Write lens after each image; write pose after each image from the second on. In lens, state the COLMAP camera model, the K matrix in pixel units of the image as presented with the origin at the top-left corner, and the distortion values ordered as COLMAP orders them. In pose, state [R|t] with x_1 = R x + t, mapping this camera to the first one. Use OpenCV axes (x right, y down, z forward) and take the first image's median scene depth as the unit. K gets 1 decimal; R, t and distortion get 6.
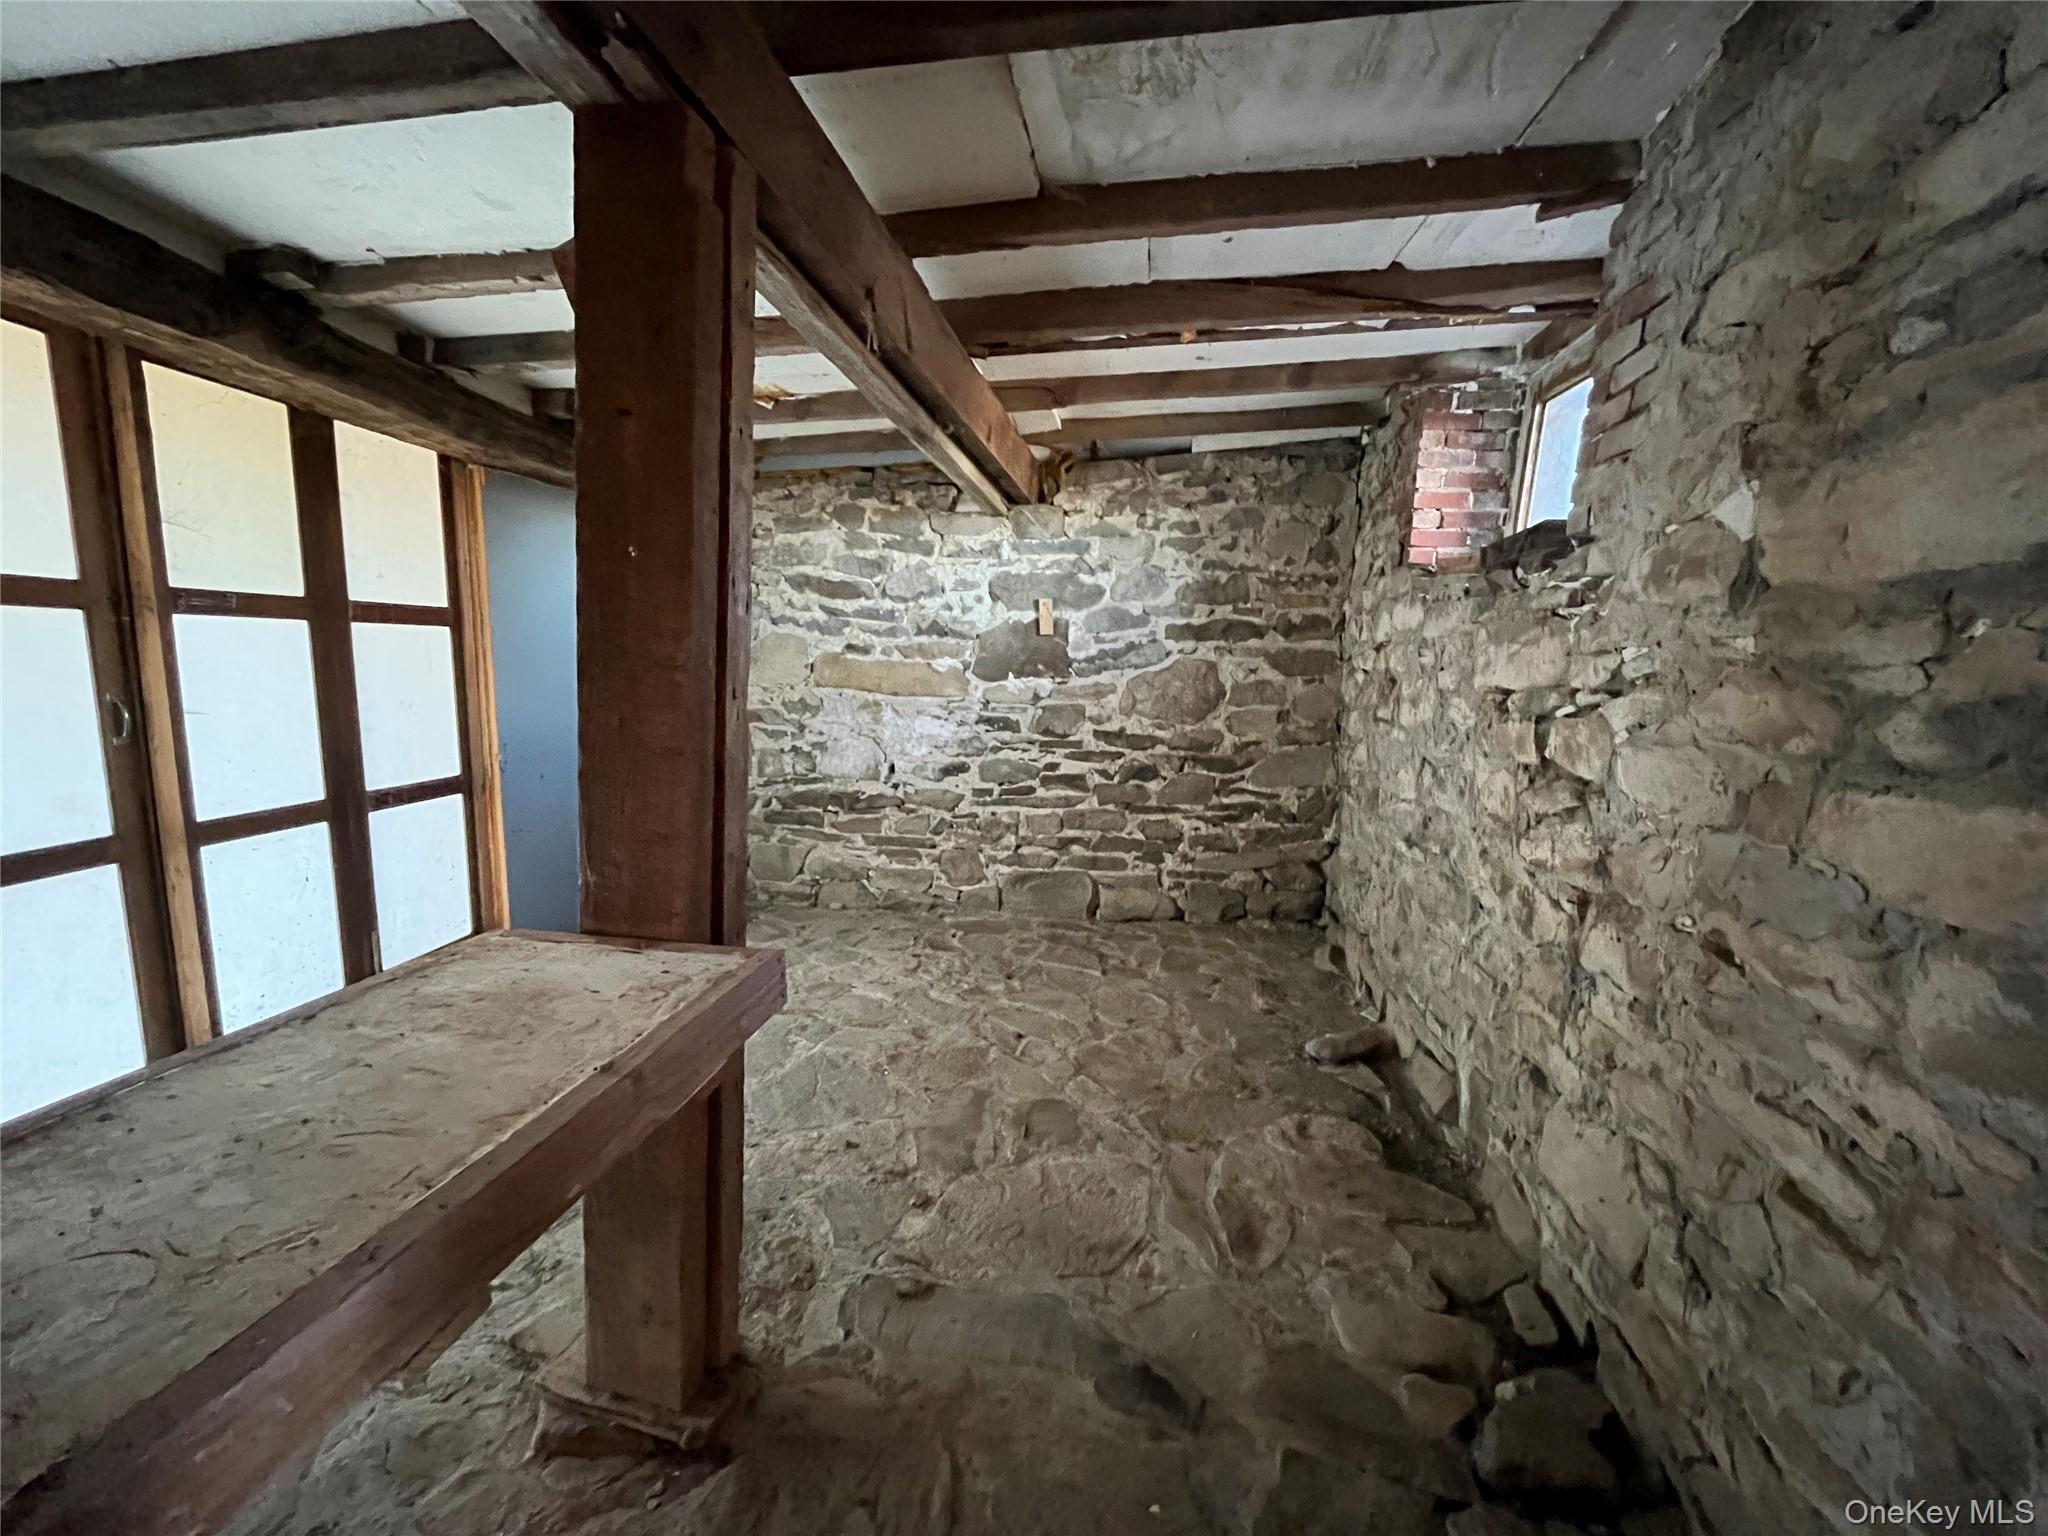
lens RADIAL K [[826.2, 0, 1023.9], [0, 826.2, 773.7], [0, 0, 1]] dist [-0.000963, -0.000407]
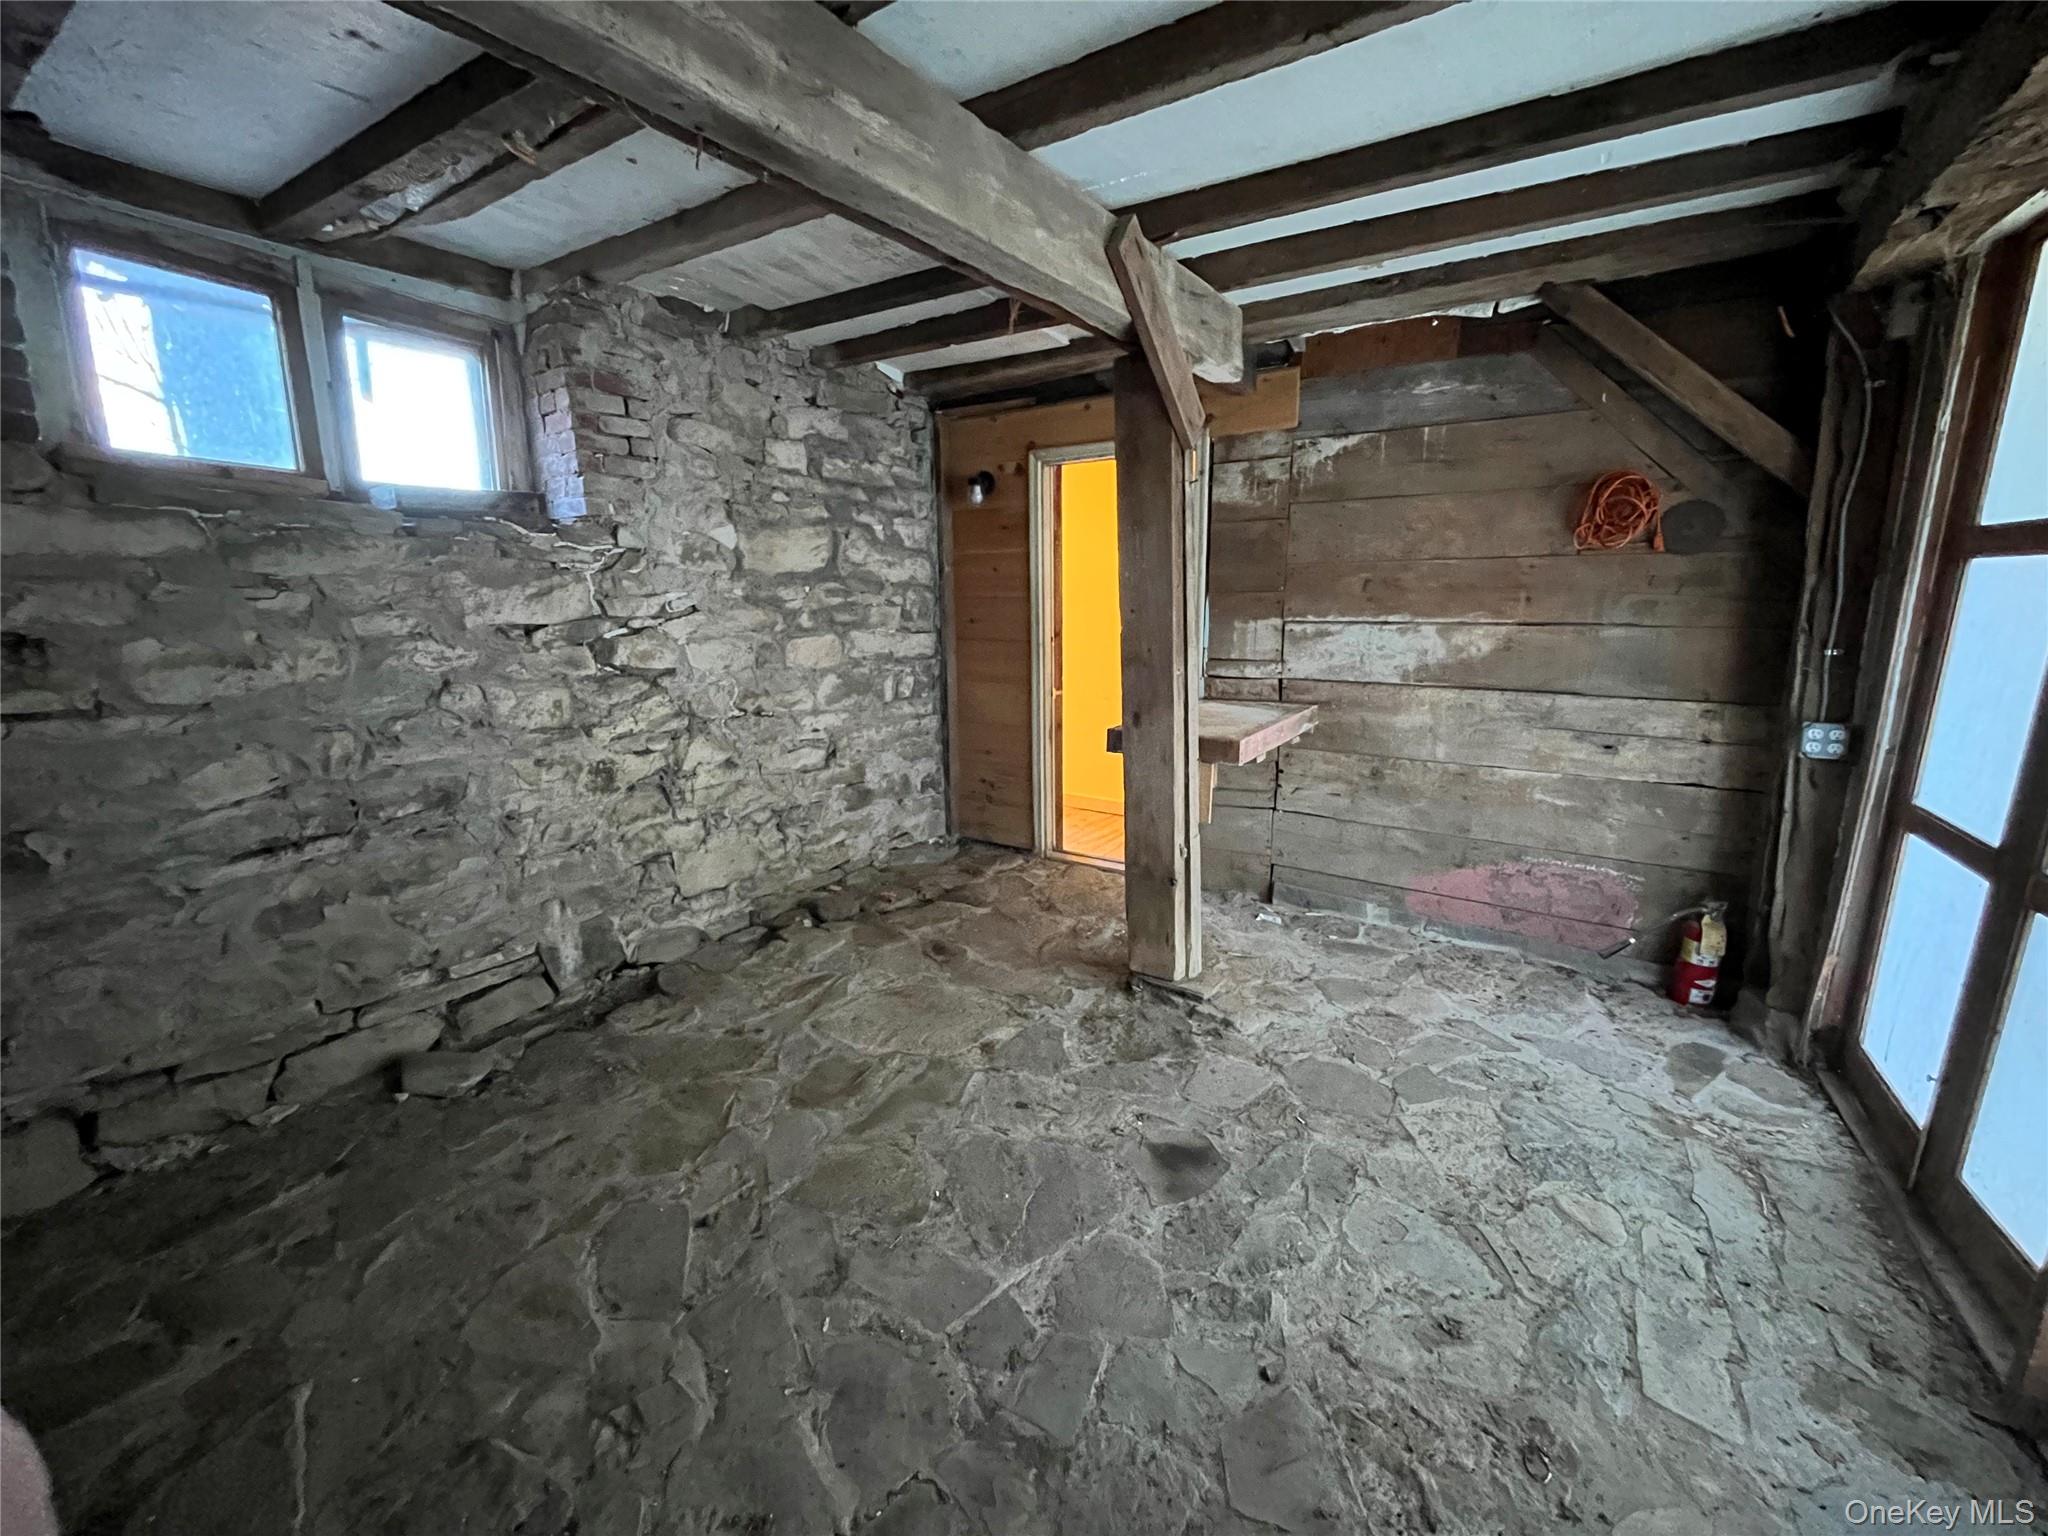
lens RADIAL K [[826.2, 0, 1023.9], [0, 826.2, 773.7], [0, 0, 1]] dist [-0.000963, -0.000407]
pose [[-0.903696, -0.106290, 0.414773, -0.884709], [0.046932, 0.938273, 0.342697, -0.406641], [-0.425596, 0.329160, -0.842925, 2.595348]]
